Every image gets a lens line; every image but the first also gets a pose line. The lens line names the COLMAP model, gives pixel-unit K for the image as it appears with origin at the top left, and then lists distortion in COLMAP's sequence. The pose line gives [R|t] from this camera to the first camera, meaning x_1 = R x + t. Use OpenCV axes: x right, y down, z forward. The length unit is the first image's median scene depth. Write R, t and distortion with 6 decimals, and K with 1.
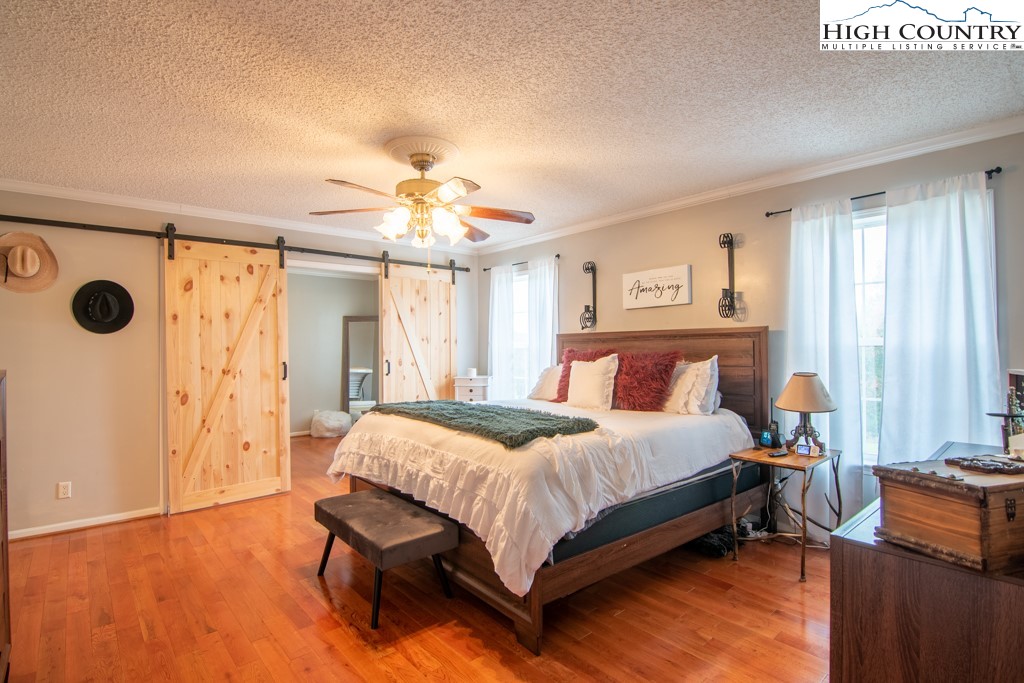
lens RADIAL K [[494.4, 0, 502.4], [0, 494.4, 343.3], [0, 0, 1]] dist [-0.001928, -0.008591]
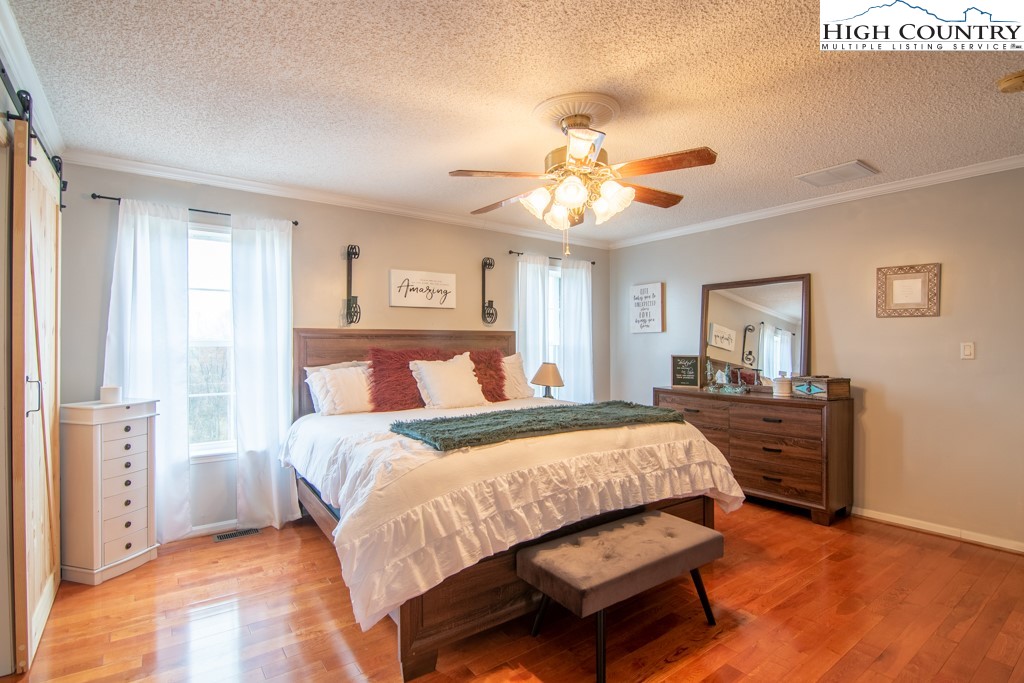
lens RADIAL K [[494.4, 0, 502.4], [0, 494.4, 343.3], [0, 0, 1]] dist [-0.001928, -0.008591]
pose [[0.063439, 0.015443, 0.997866, -0.700111], [0.007303, 0.999846, -0.015938, 0.018837], [-0.997959, 0.008298, 0.063316, 0.750925]]
